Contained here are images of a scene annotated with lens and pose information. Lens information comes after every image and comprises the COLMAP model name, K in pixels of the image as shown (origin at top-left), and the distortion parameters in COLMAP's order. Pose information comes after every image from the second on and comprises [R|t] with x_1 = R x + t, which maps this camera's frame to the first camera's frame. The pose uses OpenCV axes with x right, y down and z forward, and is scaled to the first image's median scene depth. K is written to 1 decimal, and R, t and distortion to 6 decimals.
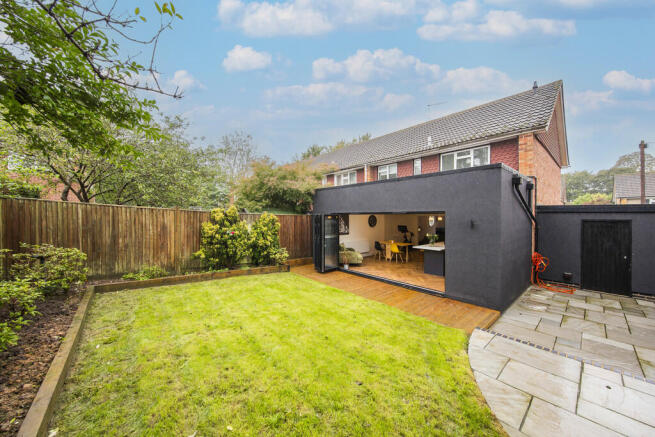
lens RADIAL K [[236.5, 0, 328.5], [0, 236.5, 218.1], [0, 0, 1]] dist [-0.000775, -0.000028]
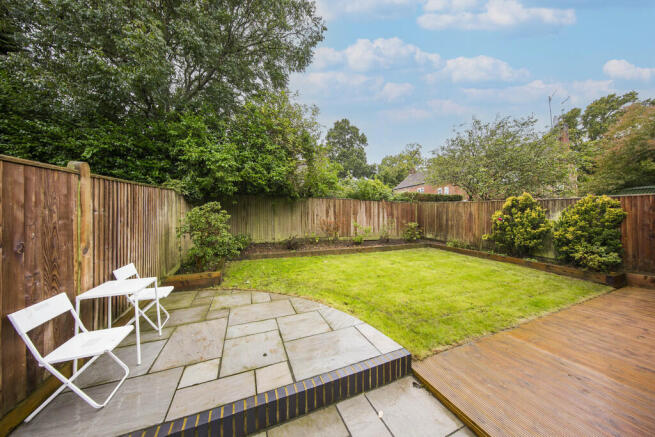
lens RADIAL K [[208.9, 0, 330.2], [0, 208.9, 217.6], [0, 0, 1]] dist [0.000753, 0.000020]
pose [[-0.330938, -0.003472, -0.943646, 0.858806], [-0.004102, 0.999989, -0.002241, 0.068882], [0.943643, 0.003130, -0.330949, 0.691175]]
